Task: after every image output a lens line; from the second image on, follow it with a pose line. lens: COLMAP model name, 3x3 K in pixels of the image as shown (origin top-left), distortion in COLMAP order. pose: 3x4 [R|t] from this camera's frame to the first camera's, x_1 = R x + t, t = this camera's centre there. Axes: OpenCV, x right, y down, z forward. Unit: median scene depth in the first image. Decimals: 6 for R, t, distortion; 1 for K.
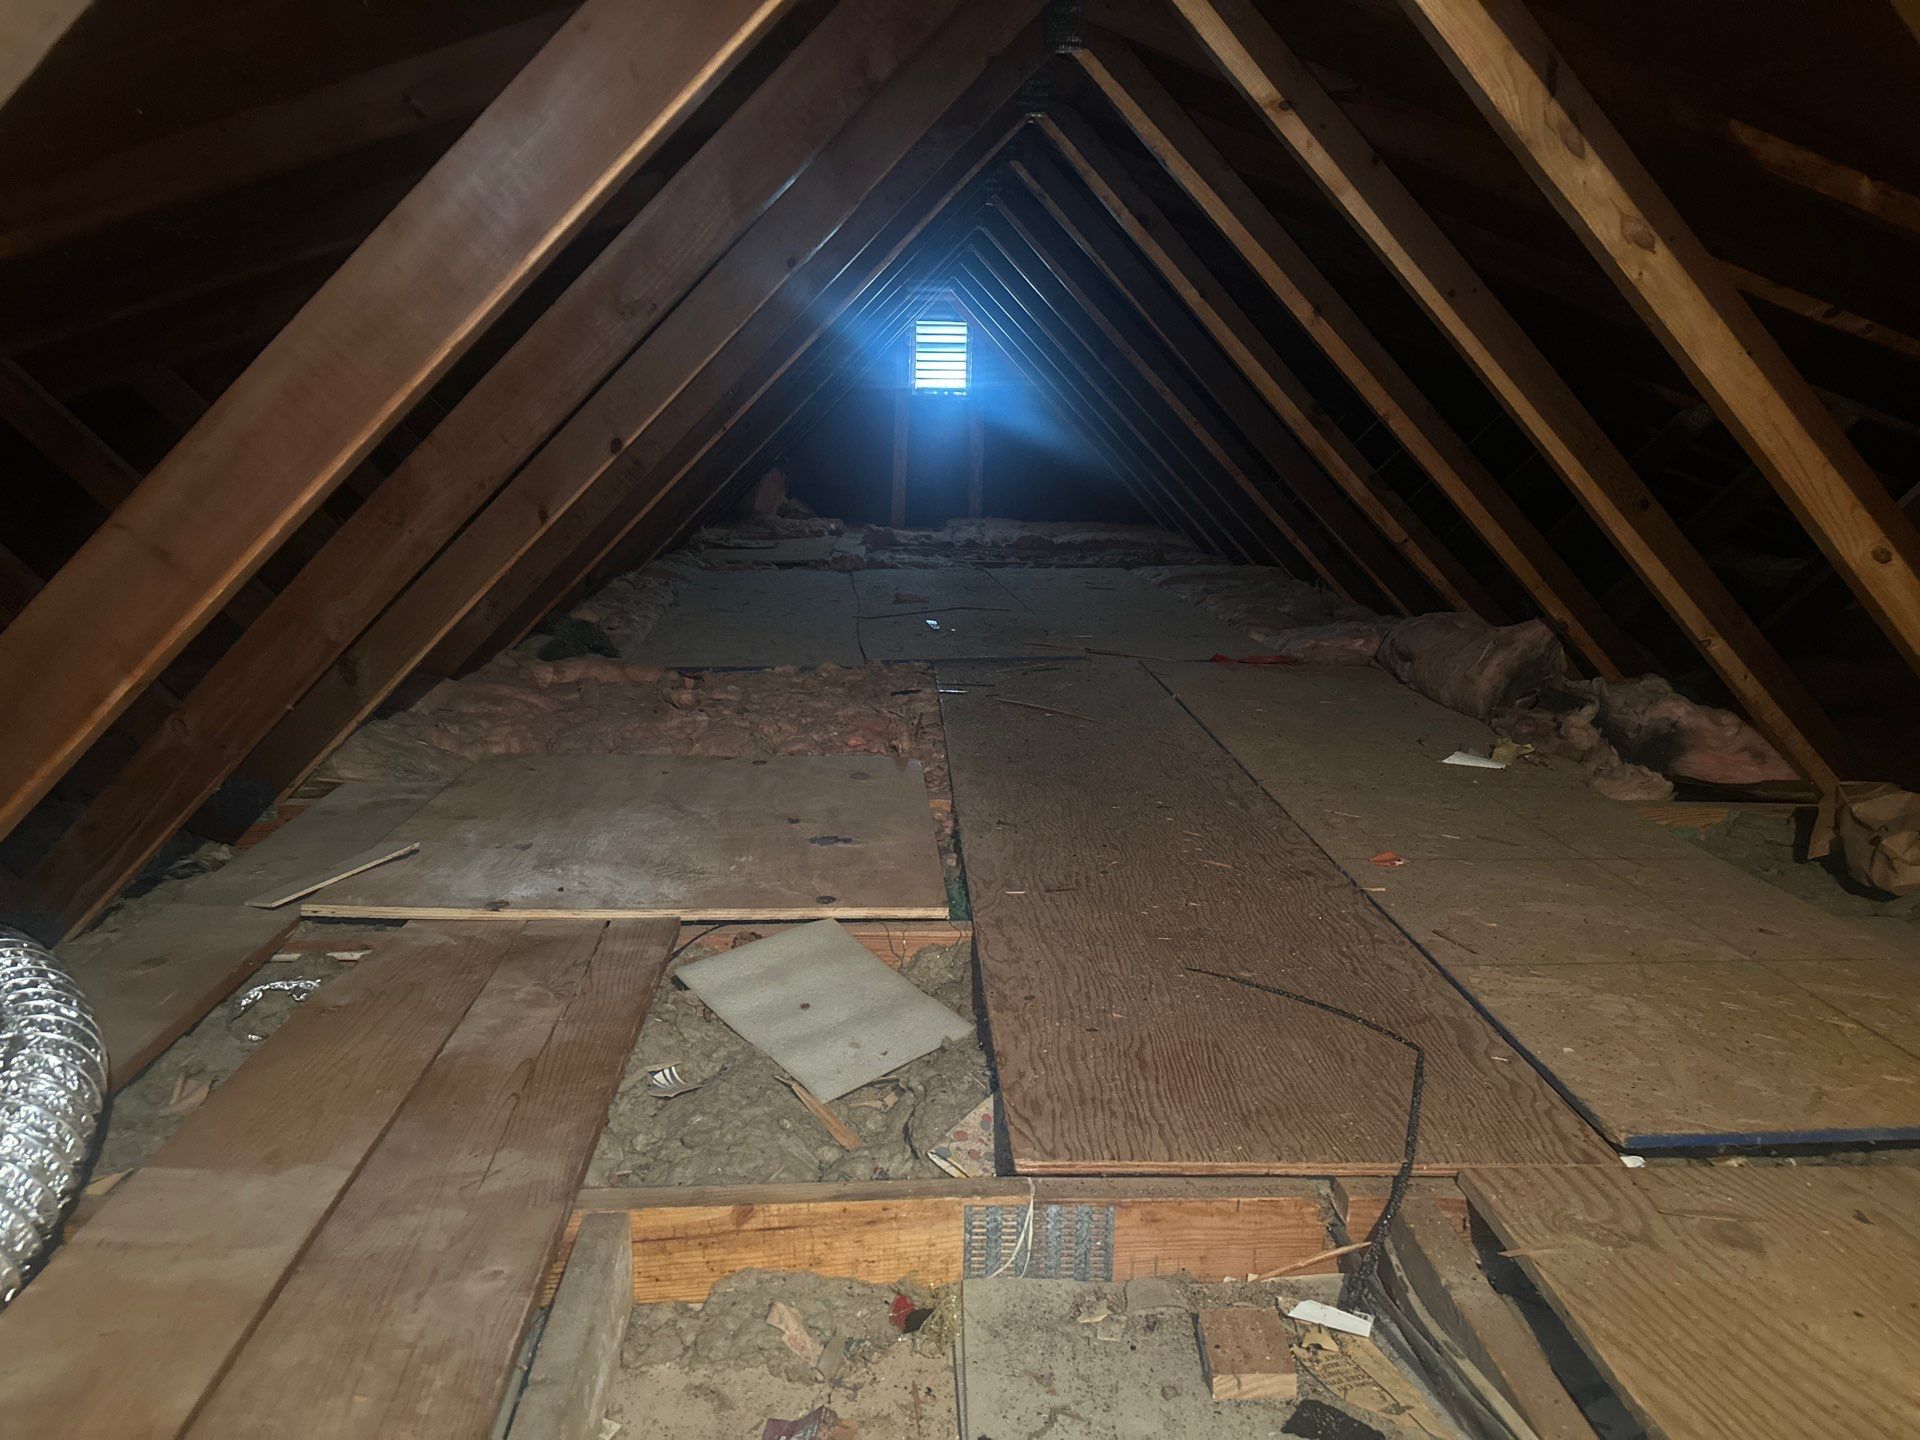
lens RADIAL K [[1286.9, 0, 943.7], [0, 1286.9, 751.7], [0, 0, 1]] dist [0.033140, -0.031821]
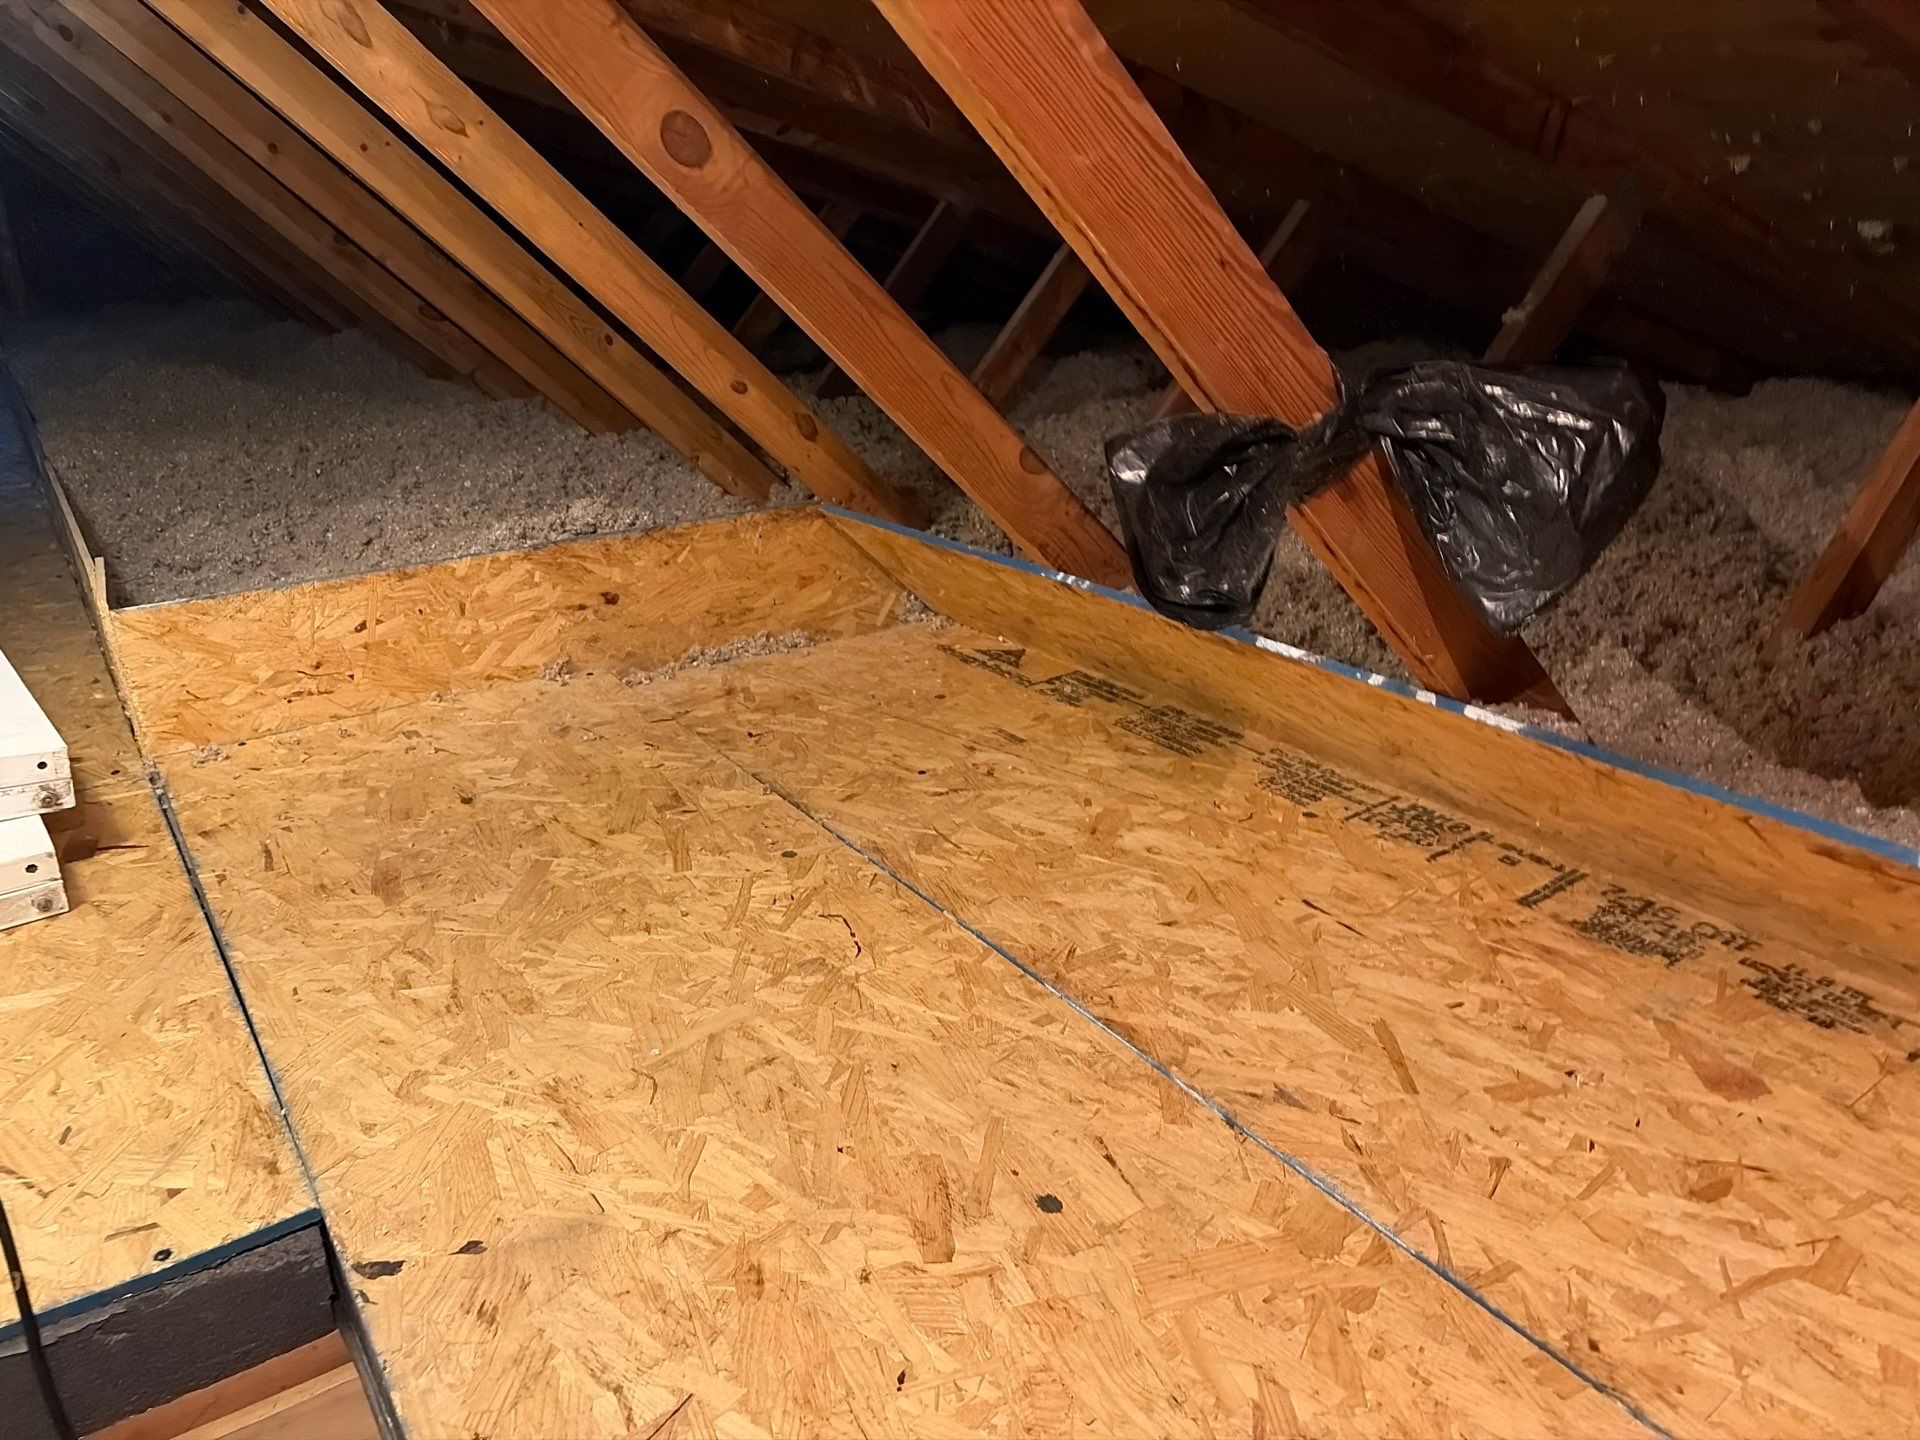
lens RADIAL K [[1420.2, 0, 965.2], [0, 1420.2, 722.7], [0, 0, 1]] dist [0.034474, -0.046616]
pose [[0.852947, -0.228638, 0.469261, 0.221476], [0.173227, 0.972007, 0.158728, -0.023767], [-0.492416, -0.054097, 0.868677, -0.266416]]
